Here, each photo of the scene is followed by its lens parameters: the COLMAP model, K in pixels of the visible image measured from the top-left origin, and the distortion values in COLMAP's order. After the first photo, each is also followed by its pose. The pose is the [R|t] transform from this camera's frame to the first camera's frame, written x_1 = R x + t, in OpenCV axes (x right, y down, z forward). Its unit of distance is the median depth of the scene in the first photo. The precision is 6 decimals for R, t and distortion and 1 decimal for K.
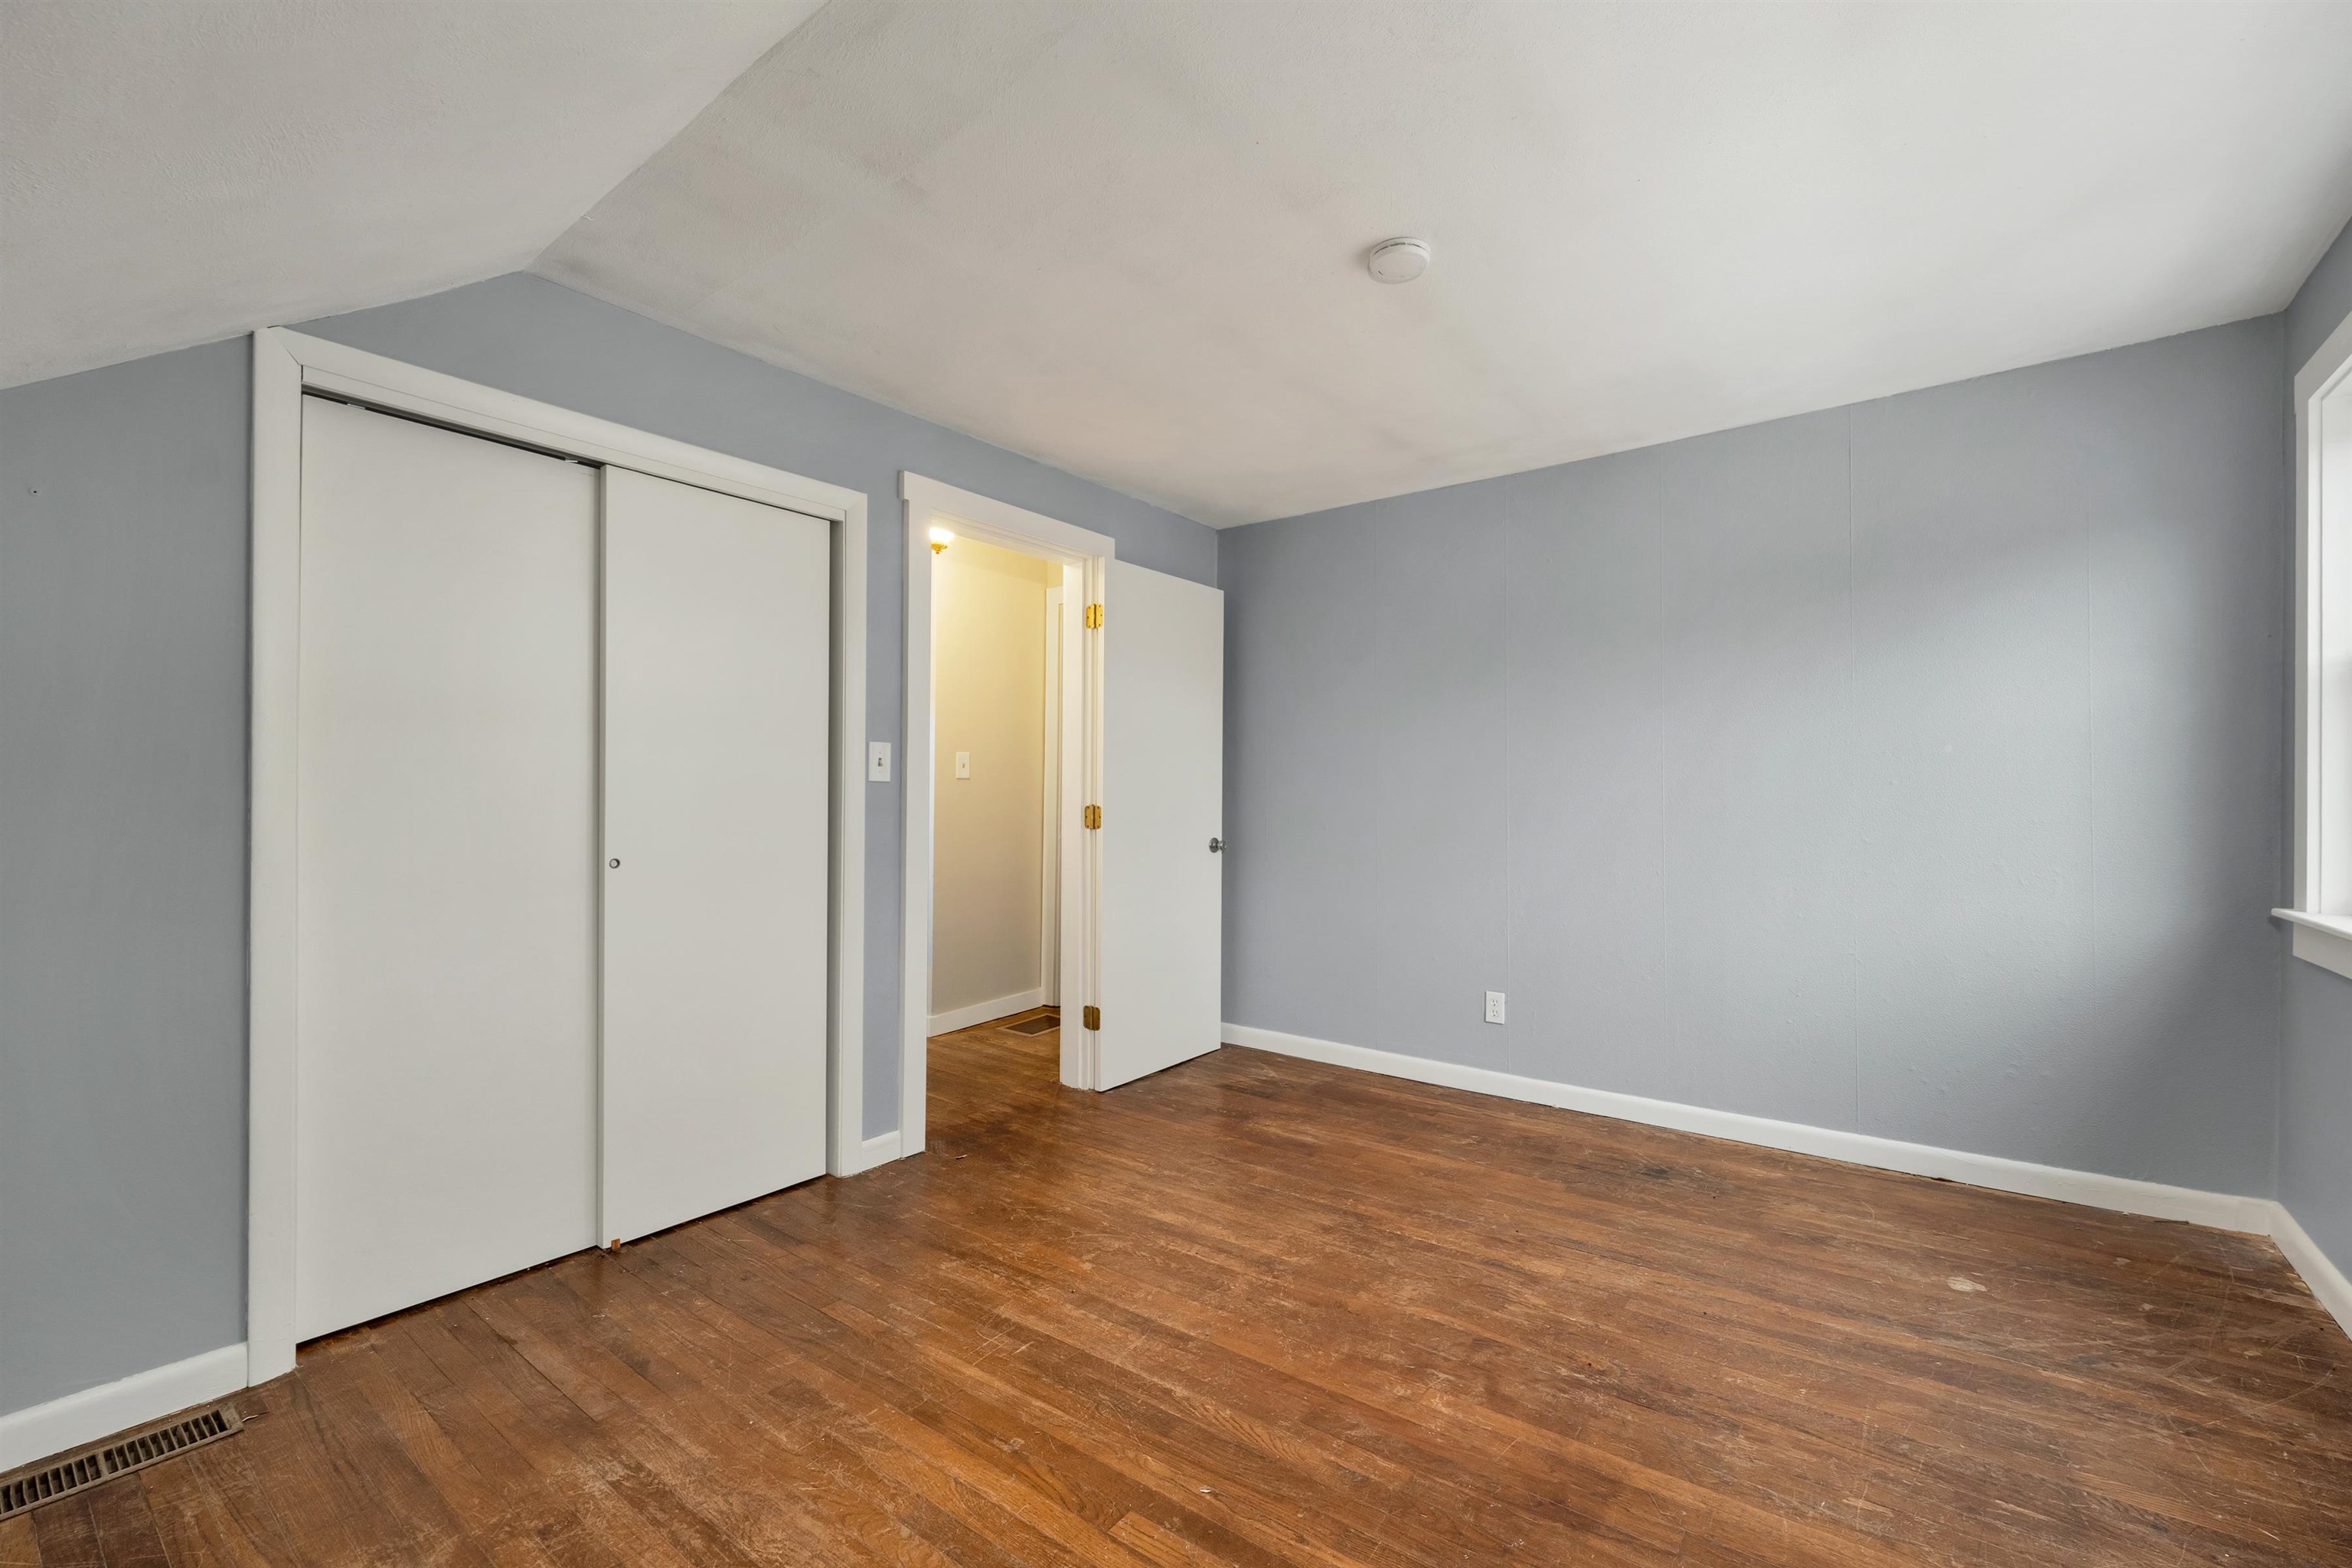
lens RADIAL K [[987.0, 0, 1182.5], [0, 987.0, 800.7], [0, 0, 1]] dist [-0.000497, -0.000314]
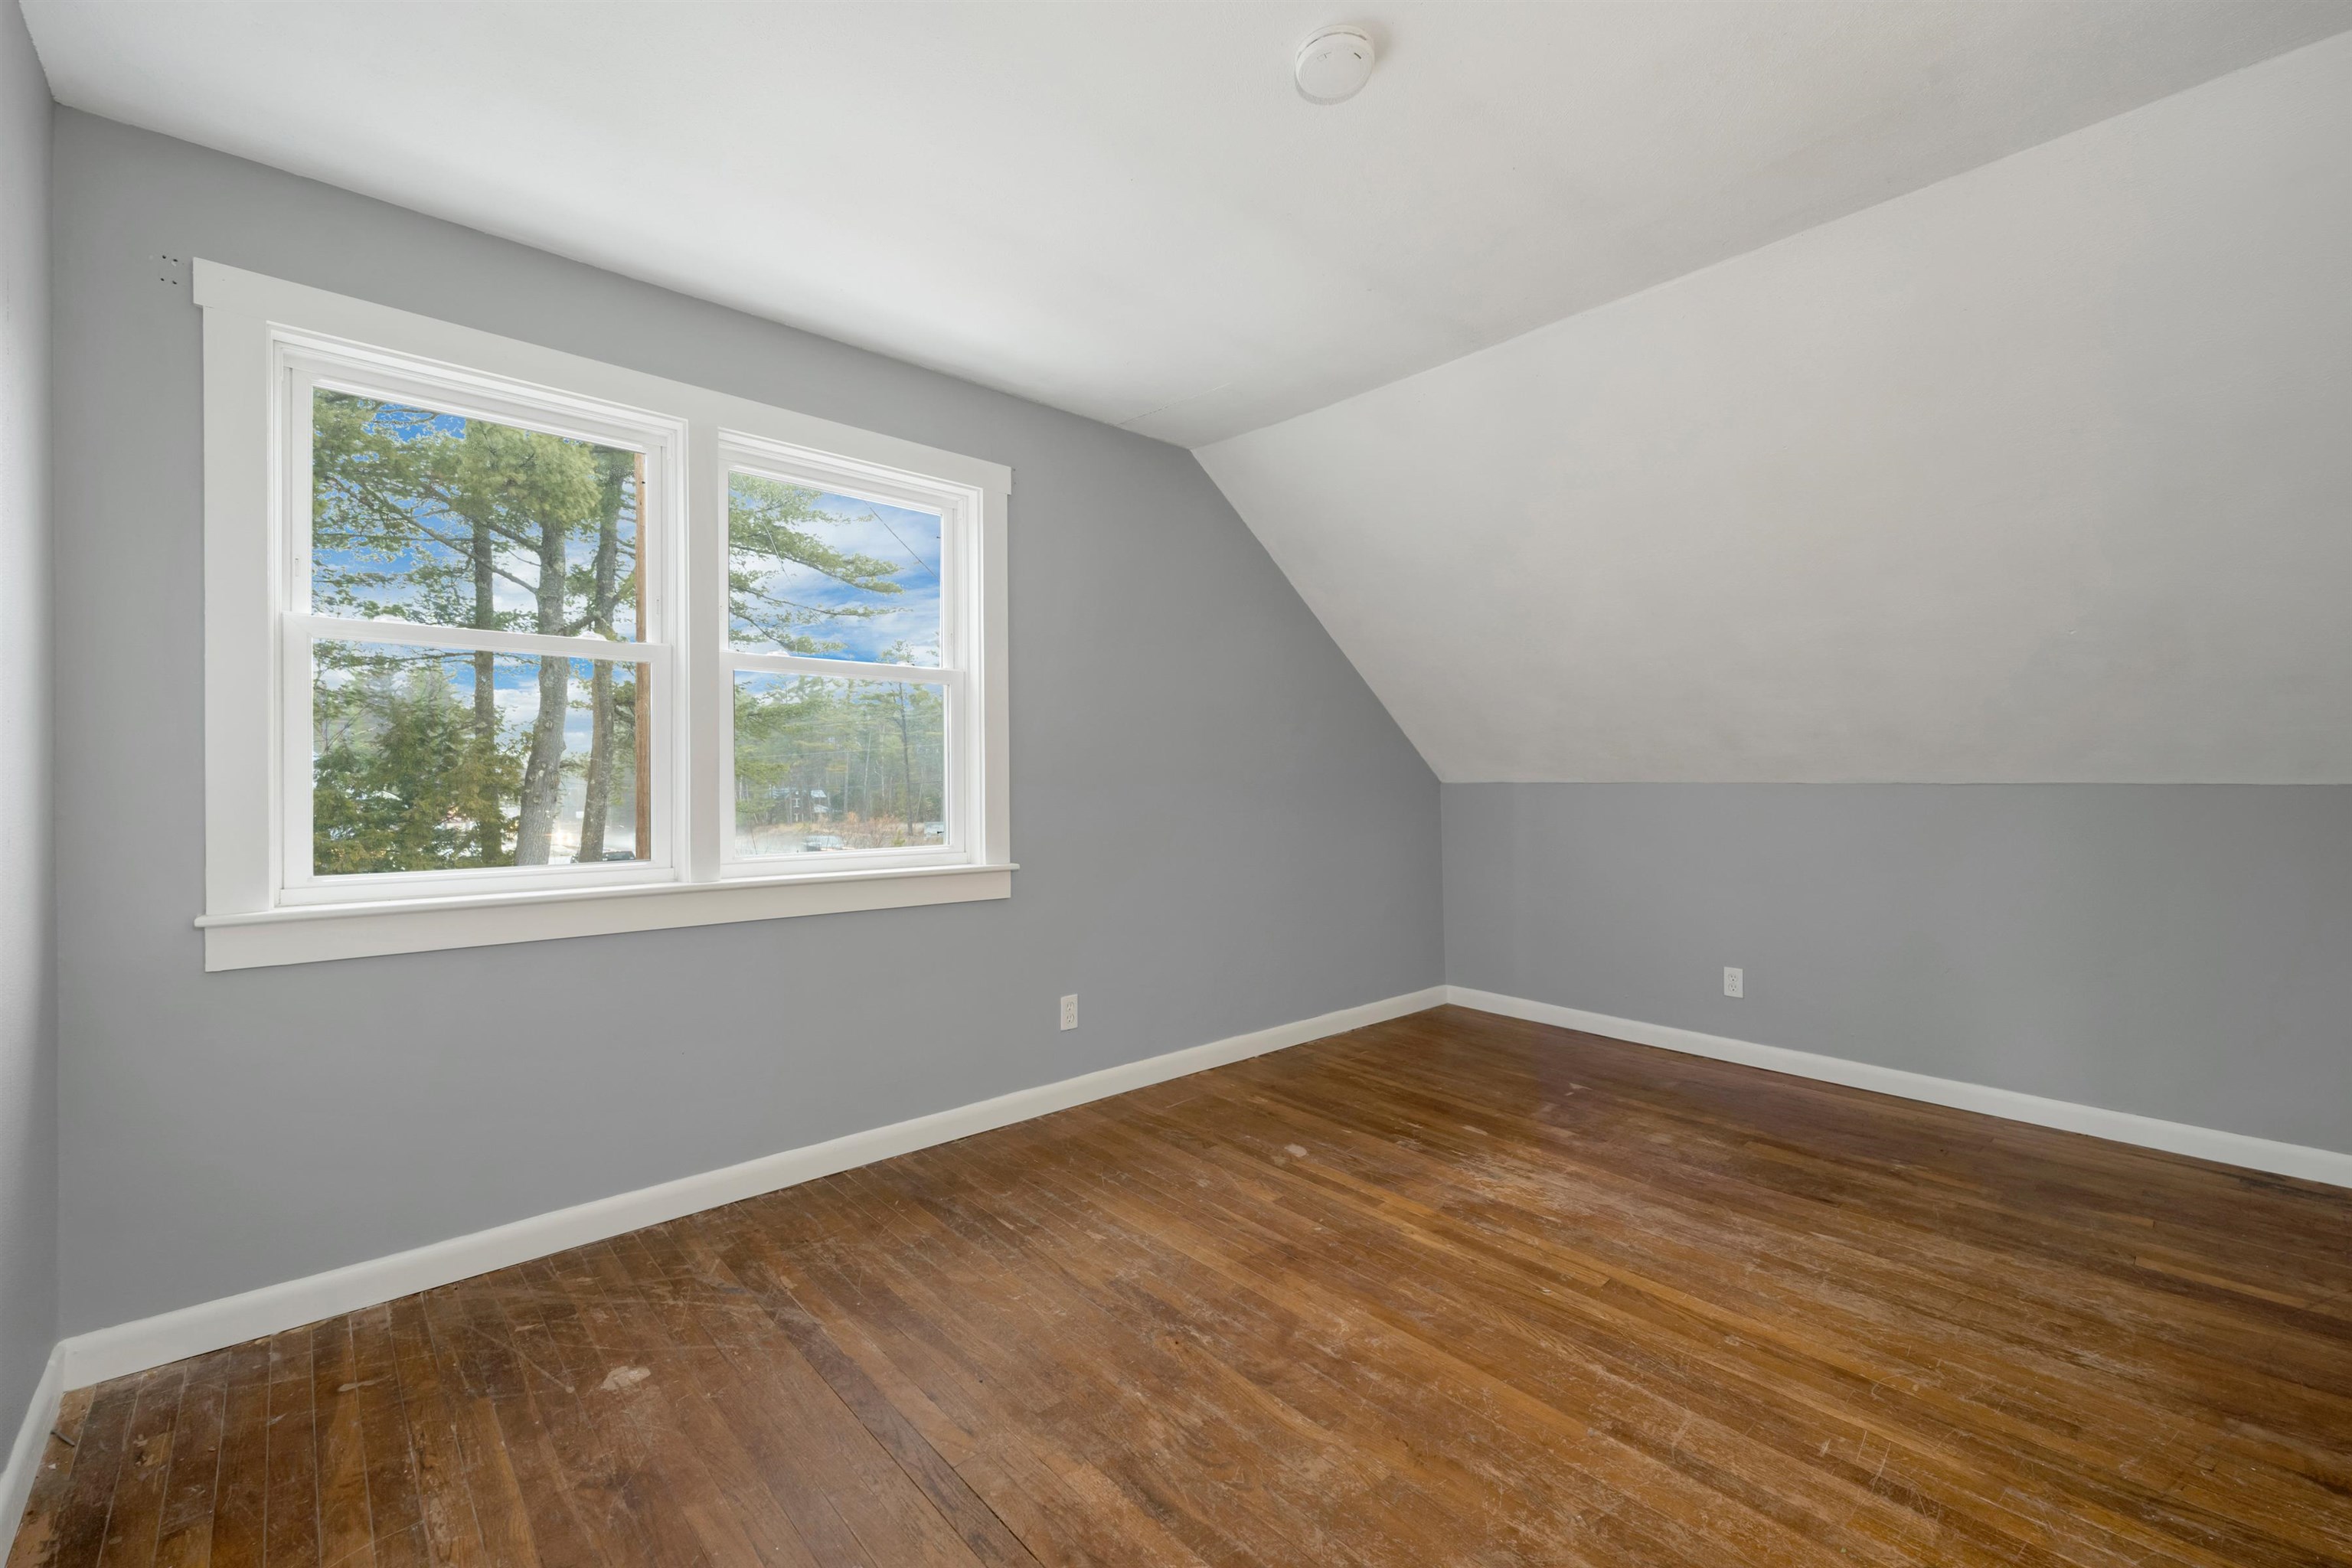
lens RADIAL K [[987.0, 0, 1182.5], [0, 987.0, 800.7], [0, 0, 1]] dist [-0.000497, -0.000314]
pose [[-0.985416, -0.000480, 0.170160, 0.227904], [0.002831, 0.999811, 0.019217, 0.002504], [-0.170137, 0.019418, -0.985229, 1.920422]]
